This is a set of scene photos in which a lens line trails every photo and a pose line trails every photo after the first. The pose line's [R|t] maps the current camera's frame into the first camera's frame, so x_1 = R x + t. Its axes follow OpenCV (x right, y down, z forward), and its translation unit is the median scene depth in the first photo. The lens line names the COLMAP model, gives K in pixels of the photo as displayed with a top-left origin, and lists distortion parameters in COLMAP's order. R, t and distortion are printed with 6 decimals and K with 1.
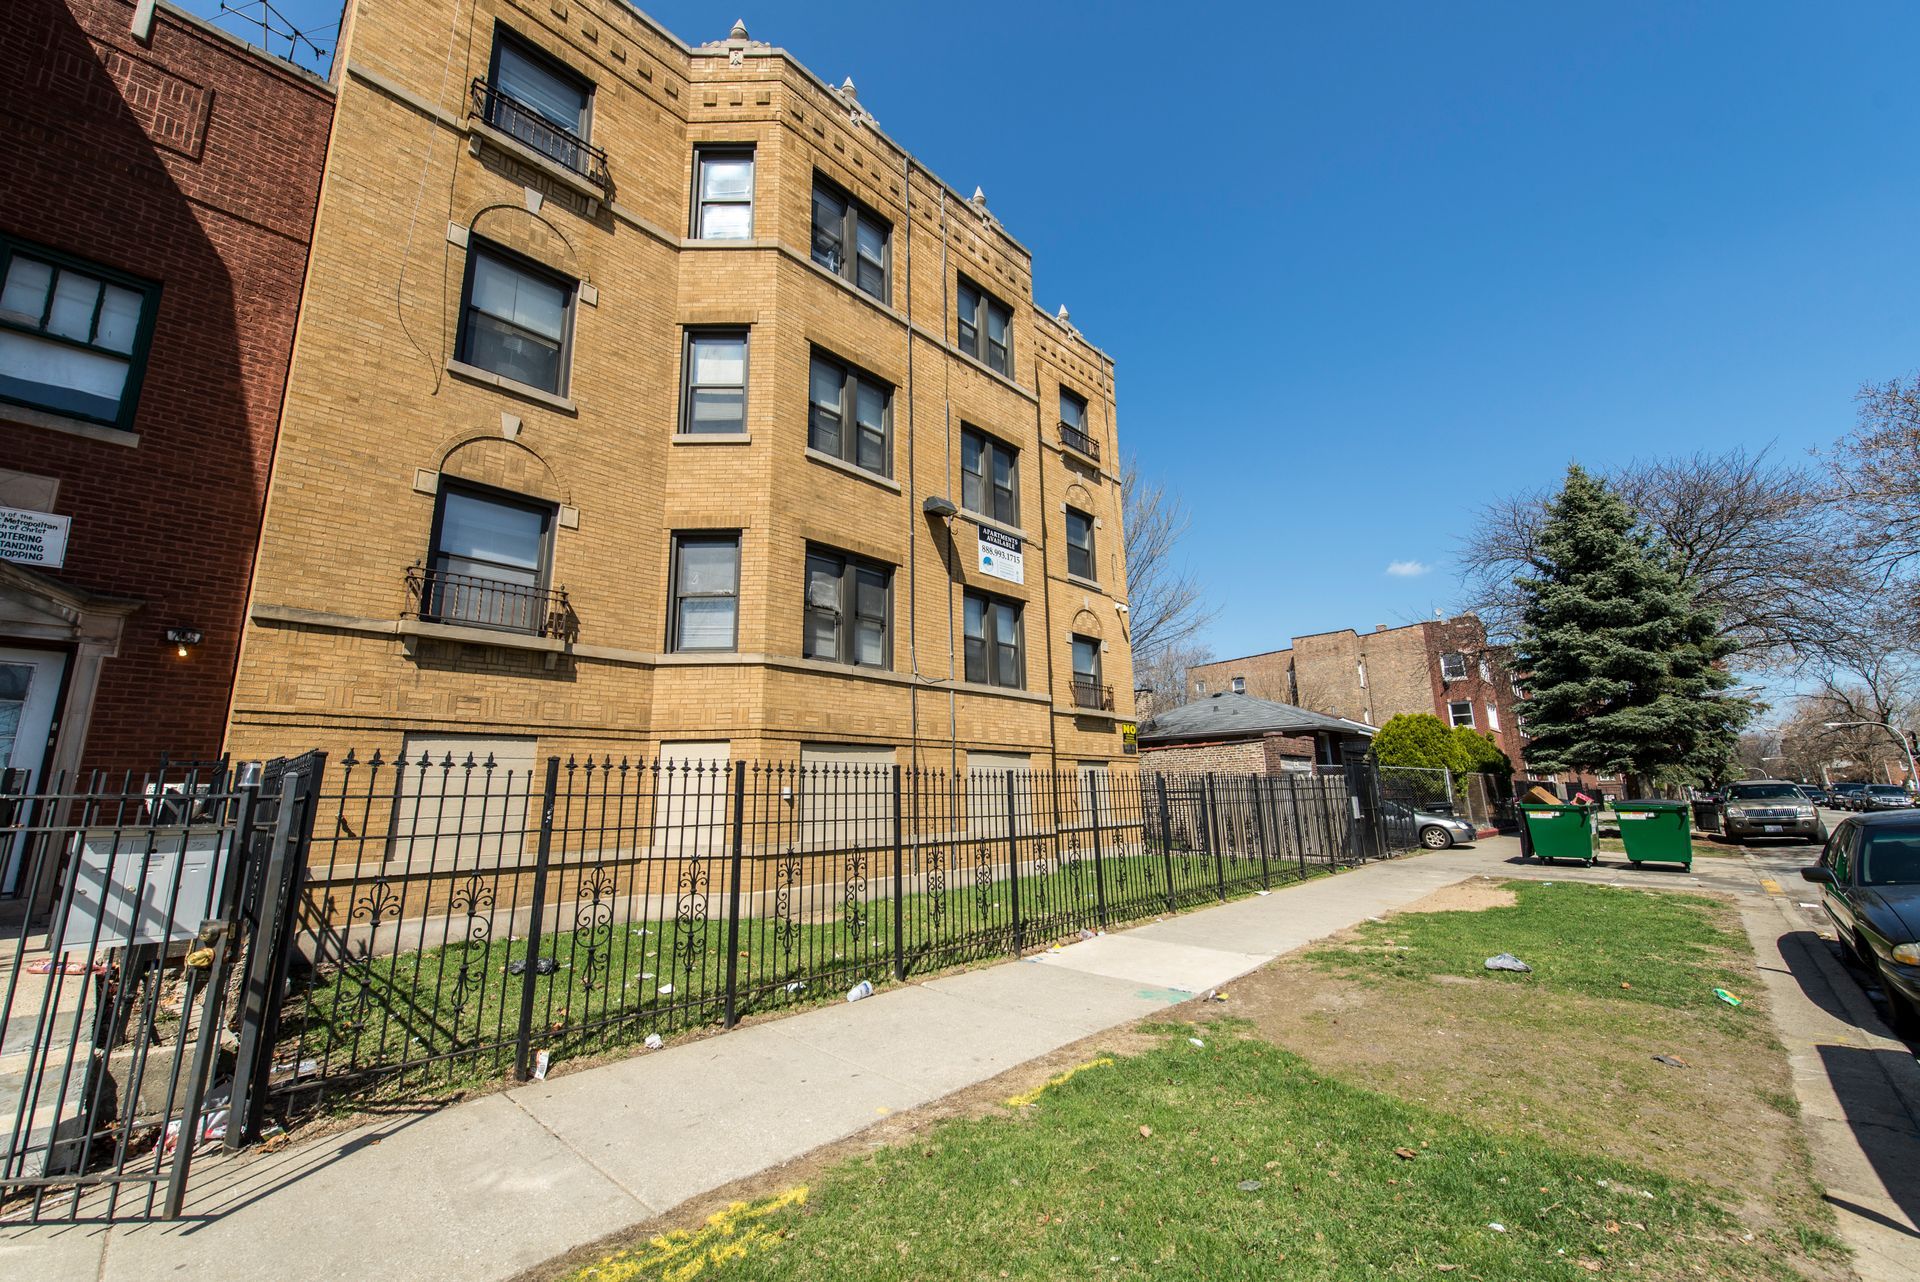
lens RADIAL K [[752.1, 0, 955.9], [0, 752.1, 643.0], [0, 0, 1]] dist [0.013683, -0.004771]
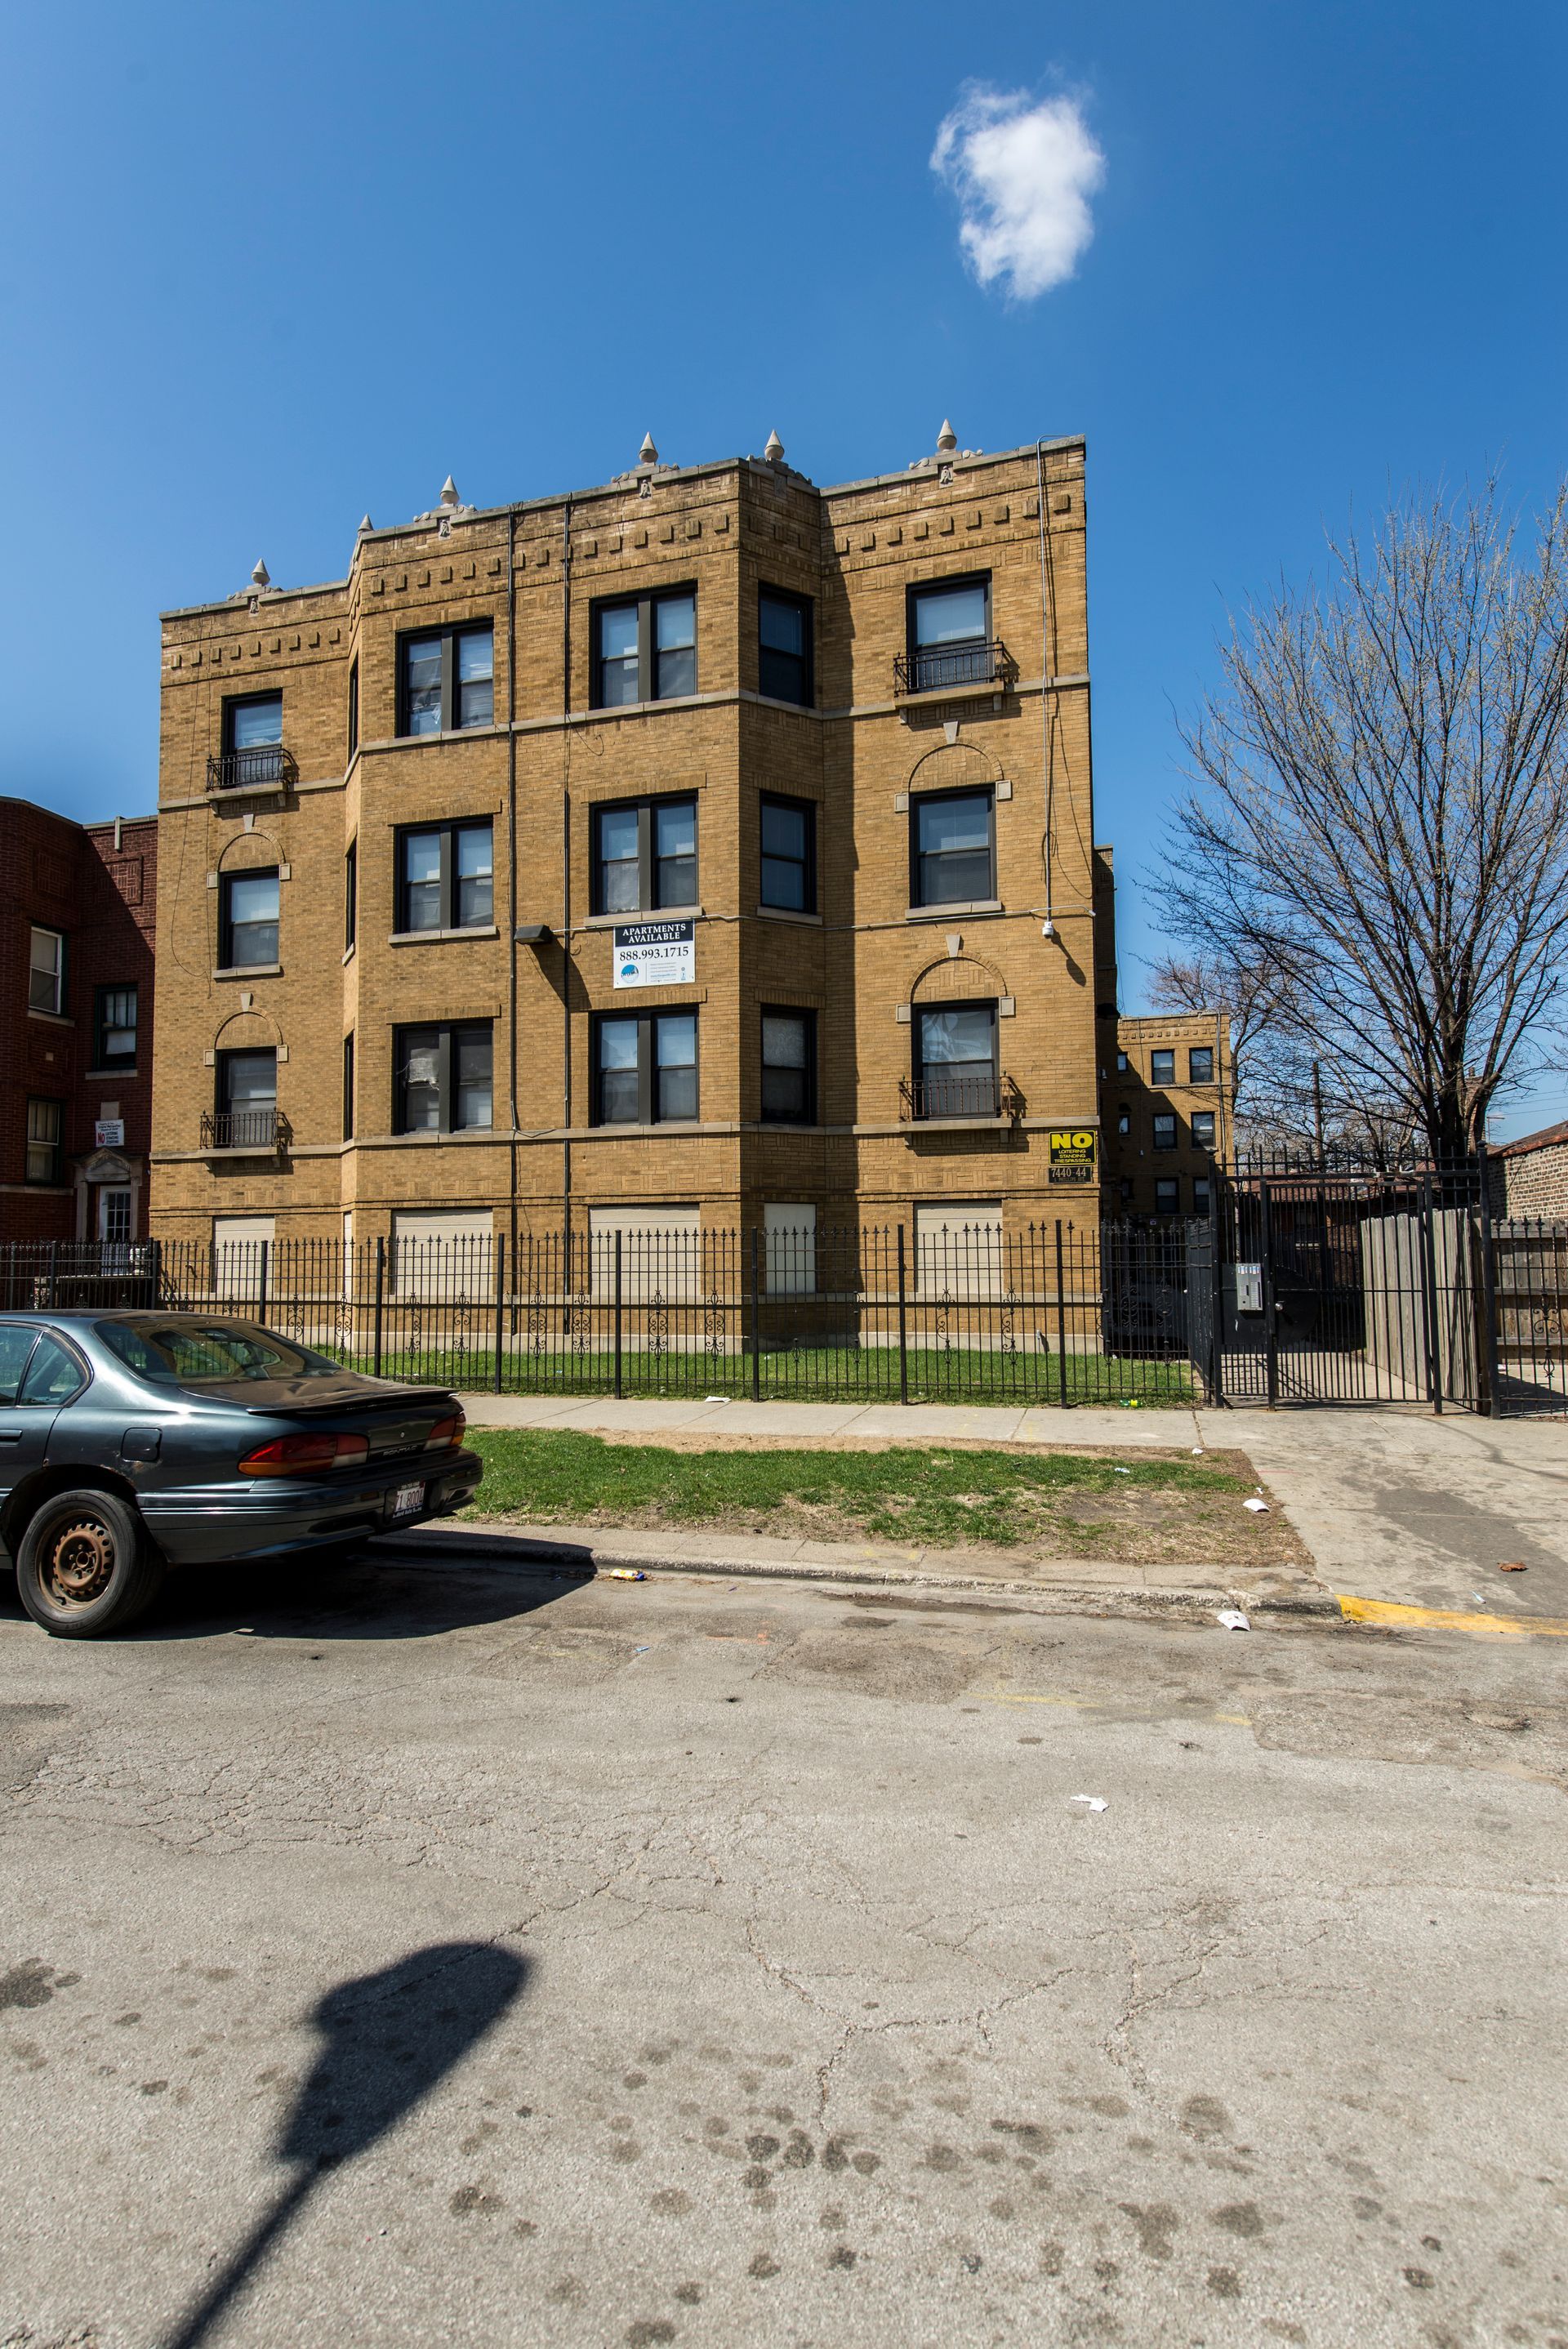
lens RADIAL K [[1153.9, 0, 778.4], [0, 1153.9, 1185.3], [0, 0, 1]] dist [0.025742, -0.018389]
pose [[0.471511, -0.039689, -0.880966, 1.308490], [0.181694, 0.981925, 0.053009, 0.088127], [0.862939, -0.185060, 0.470200, 0.560388]]
